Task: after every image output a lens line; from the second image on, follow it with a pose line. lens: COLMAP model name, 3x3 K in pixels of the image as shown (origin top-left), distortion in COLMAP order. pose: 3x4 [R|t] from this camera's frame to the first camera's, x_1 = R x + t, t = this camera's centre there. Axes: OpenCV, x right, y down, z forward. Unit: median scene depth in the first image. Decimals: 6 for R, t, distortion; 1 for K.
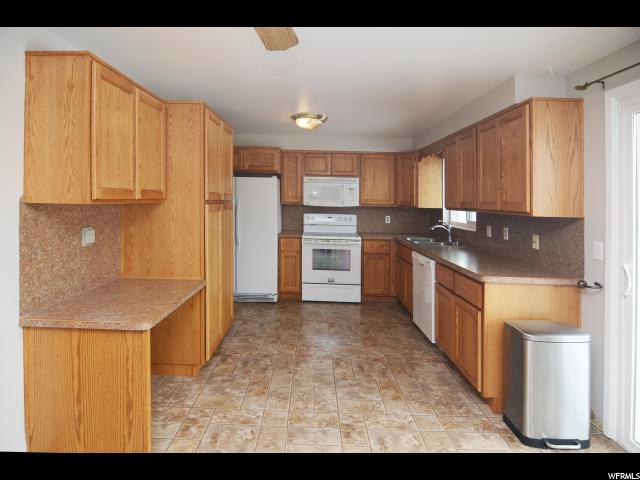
lens RADIAL K [[364.4, 0, 316.2], [0, 364.4, 237.2], [0, 0, 1]] dist [-0.001632, -0.001224]
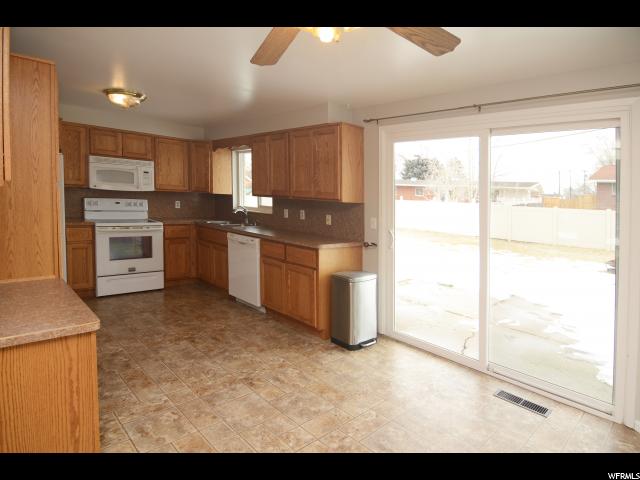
lens RADIAL K [[364.4, 0, 316.2], [0, 364.4, 237.2], [0, 0, 1]] dist [-0.001632, -0.001224]
pose [[0.723431, -0.065582, 0.687274, -0.329319], [0.036627, 0.997722, 0.056652, -0.001327], [-0.689424, -0.015811, 0.724185, -0.006823]]
